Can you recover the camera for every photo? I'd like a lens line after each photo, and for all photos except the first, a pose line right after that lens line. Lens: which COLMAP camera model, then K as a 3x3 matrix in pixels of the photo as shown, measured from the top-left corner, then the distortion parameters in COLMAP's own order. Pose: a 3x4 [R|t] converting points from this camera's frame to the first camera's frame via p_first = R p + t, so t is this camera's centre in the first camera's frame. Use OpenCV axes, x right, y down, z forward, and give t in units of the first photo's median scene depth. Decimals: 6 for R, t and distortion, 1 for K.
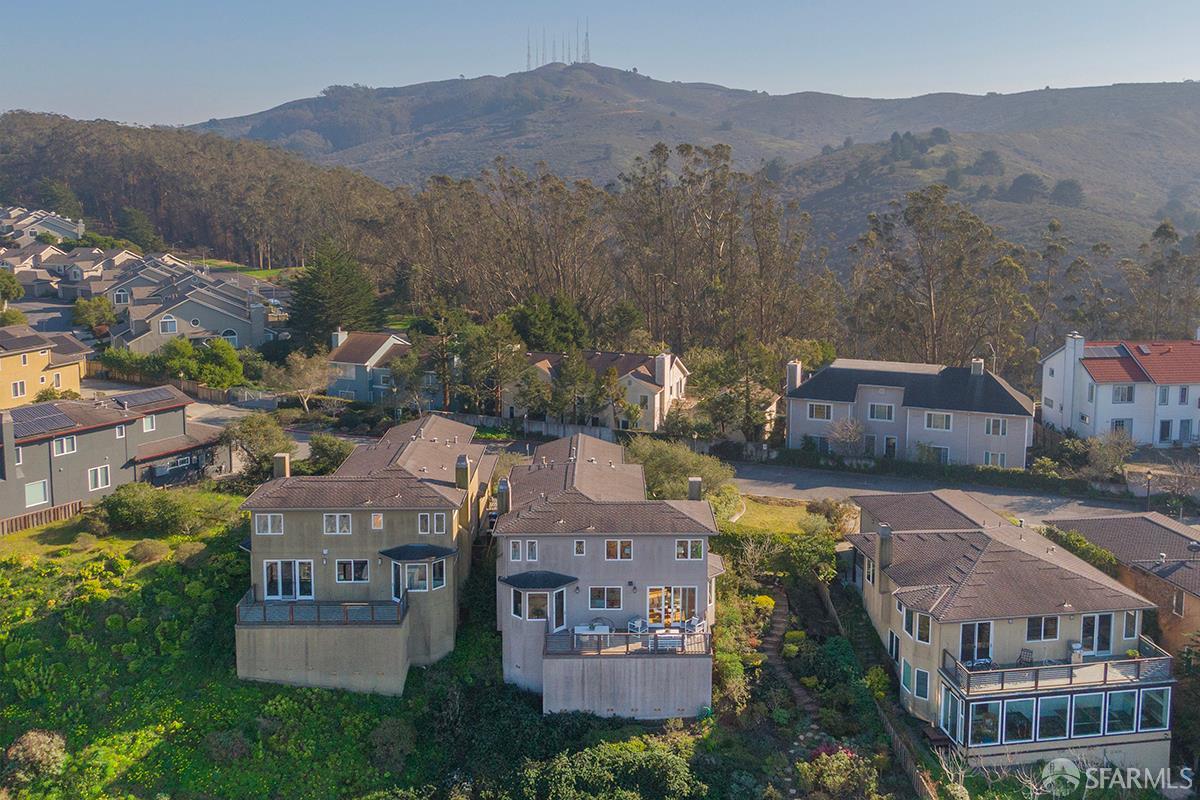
lens RADIAL K [[973.4, 0, 600.0], [0, 973.4, 400.0], [0, 0, 1]] dist [0.000003, -0.001520]
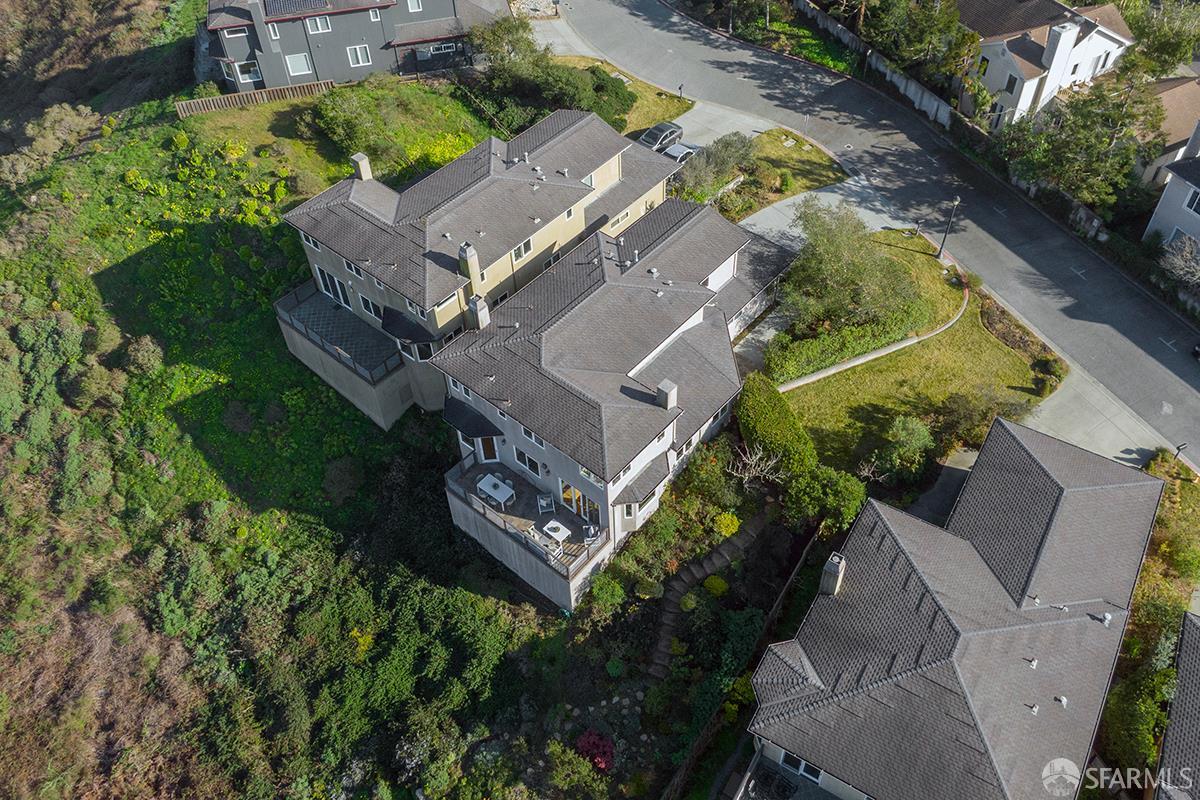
lens RADIAL K [[903.2, 0, 602.6], [0, 903.2, 383.2], [0, 0, 1]] dist [0.040276, -0.060697]
pose [[0.794302, 0.449046, -0.409197, 0.284538], [-0.145887, 0.794825, 0.589042, -0.279638], [0.589747, -0.408181, 0.696840, 0.344962]]
